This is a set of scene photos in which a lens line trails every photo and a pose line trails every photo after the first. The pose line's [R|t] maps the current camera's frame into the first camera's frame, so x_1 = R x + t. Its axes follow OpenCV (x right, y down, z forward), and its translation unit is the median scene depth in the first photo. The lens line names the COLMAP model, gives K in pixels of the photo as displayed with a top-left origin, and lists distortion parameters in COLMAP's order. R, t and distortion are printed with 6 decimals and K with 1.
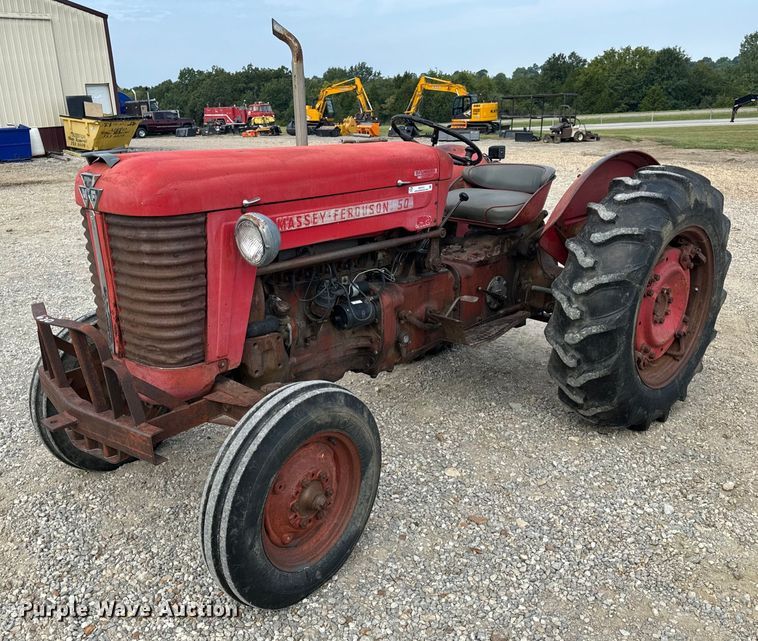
lens RADIAL K [[720.5, 0, 379.0], [0, 720.5, 320.5], [0, 0, 1]] dist [0.001696, -0.001610]
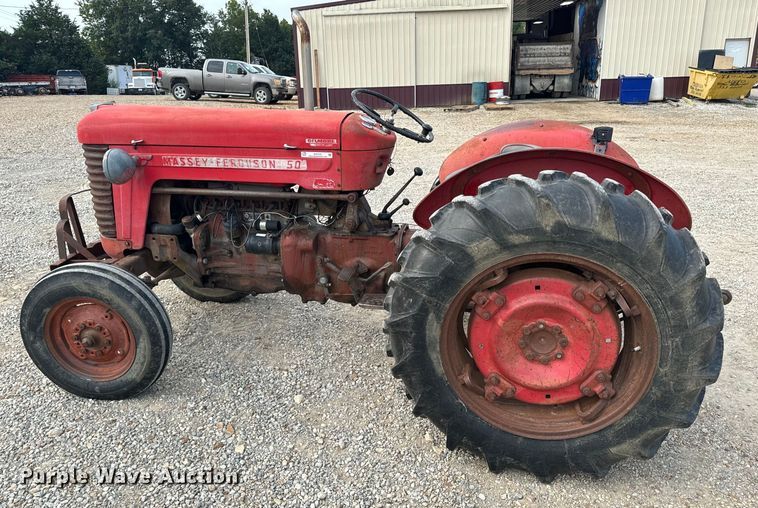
lens RADIAL K [[581.4, 0, 380.2], [0, 581.4, 263.1], [0, 0, 1]] dist [0.076445, -0.077550]
pose [[0.589261, 0.280516, -0.757682, 0.785624], [-0.244823, 0.955696, 0.163424, -0.175131], [0.769957, 0.089199, 0.631831, 0.454609]]
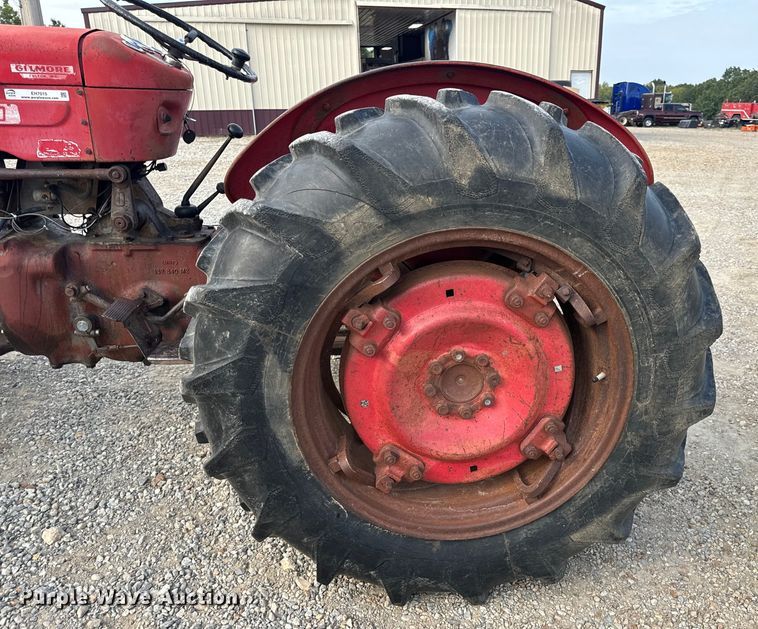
lens RADIAL K [[636.3, 0, 438.6], [0, 636.3, 316.1], [0, 0, 1]] dist [0.101015, -0.116920]
pose [[0.813315, 0.224528, -0.536756, 0.625245], [-0.205316, 0.973946, 0.096303, -0.108772], [0.544394, 0.031880, 0.838224, 0.648502]]
